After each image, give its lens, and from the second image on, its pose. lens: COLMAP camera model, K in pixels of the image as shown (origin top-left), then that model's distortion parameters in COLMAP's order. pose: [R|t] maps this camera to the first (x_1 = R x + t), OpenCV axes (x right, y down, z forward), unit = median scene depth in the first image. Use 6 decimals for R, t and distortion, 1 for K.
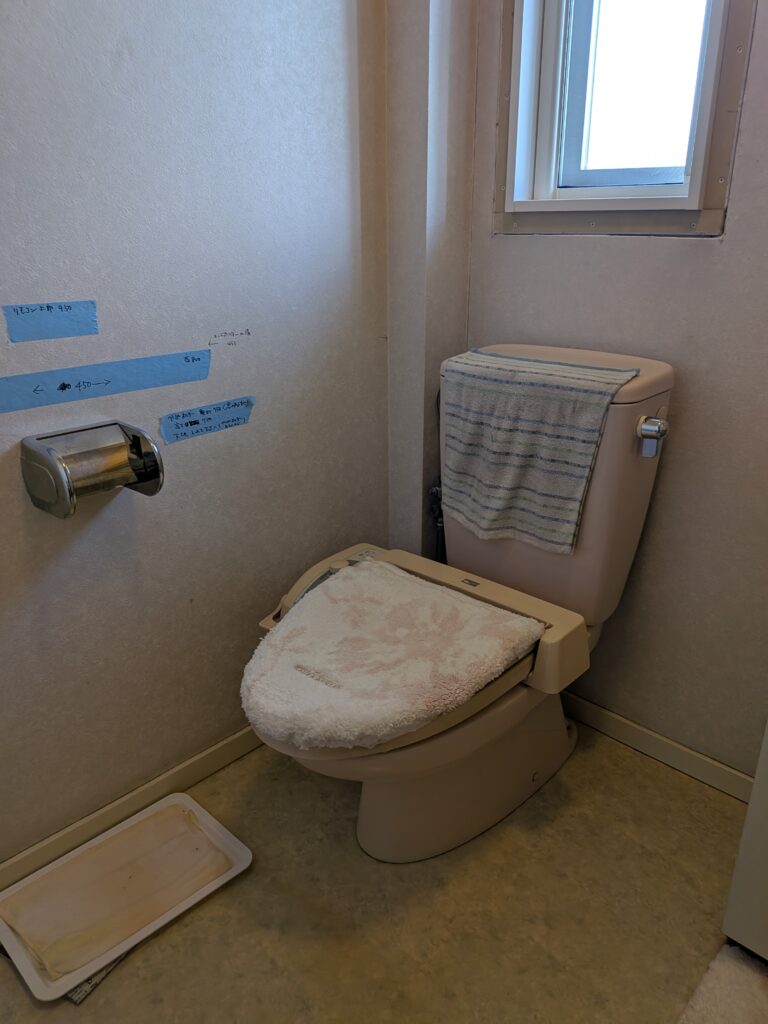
lens RADIAL K [[740.8, 0, 401.4], [0, 740.8, 521.8], [0, 0, 1]] dist [0.031014, -0.048121]
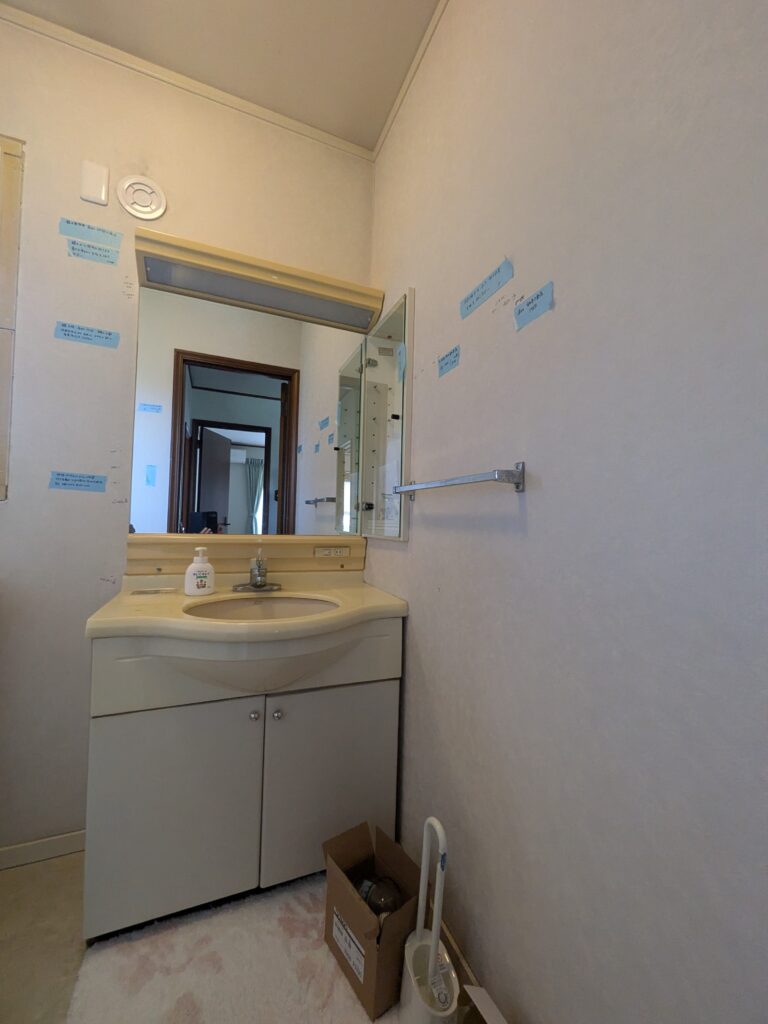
lens RADIAL K [[409.1, 0, 386.5], [0, 409.1, 512.6], [0, 0, 1]] dist [-0.001627, 0.000202]
pose [[0.406102, 0.029490, 0.913352, -0.070334], [0.312845, 0.934598, -0.169276, 0.073203], [-0.858609, 0.354481, 0.370316, -0.092198]]
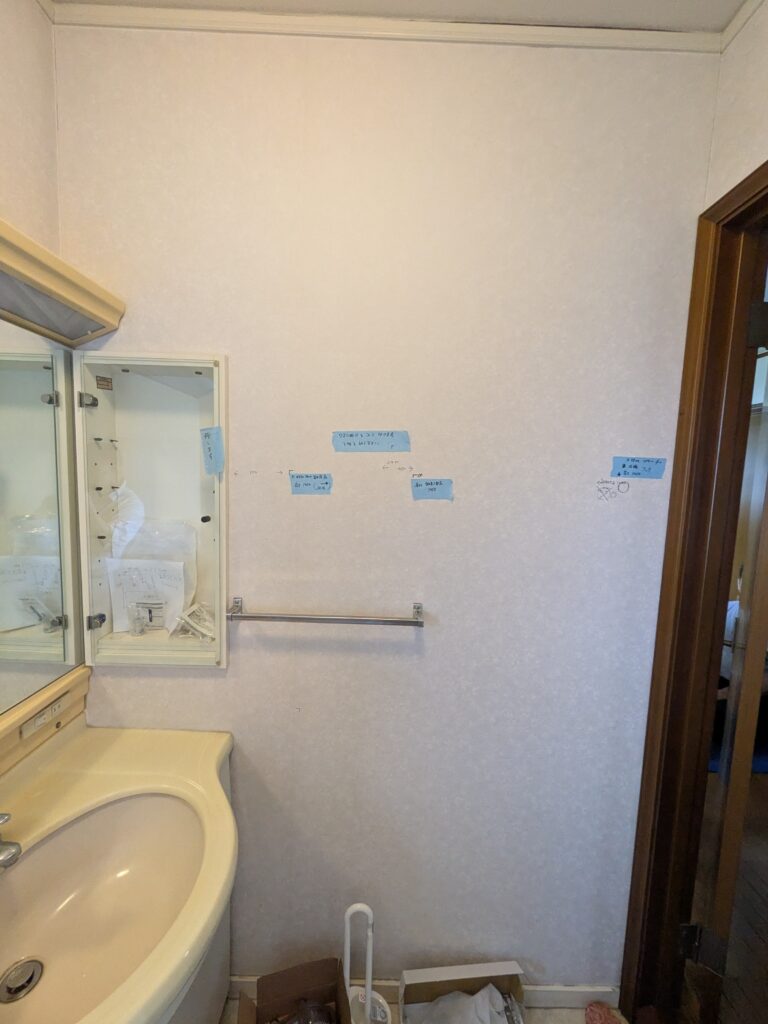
lens RADIAL K [[409.1, 0, 384.1], [0, 409.1, 511.1], [0, 0, 1]] dist [-0.001627, 0.000202]
pose [[-0.691044, -0.091339, 0.717018, 0.045735], [0.232380, 0.911247, 0.340043, -0.471844], [-0.684440, 0.401605, -0.608486, 0.380239]]
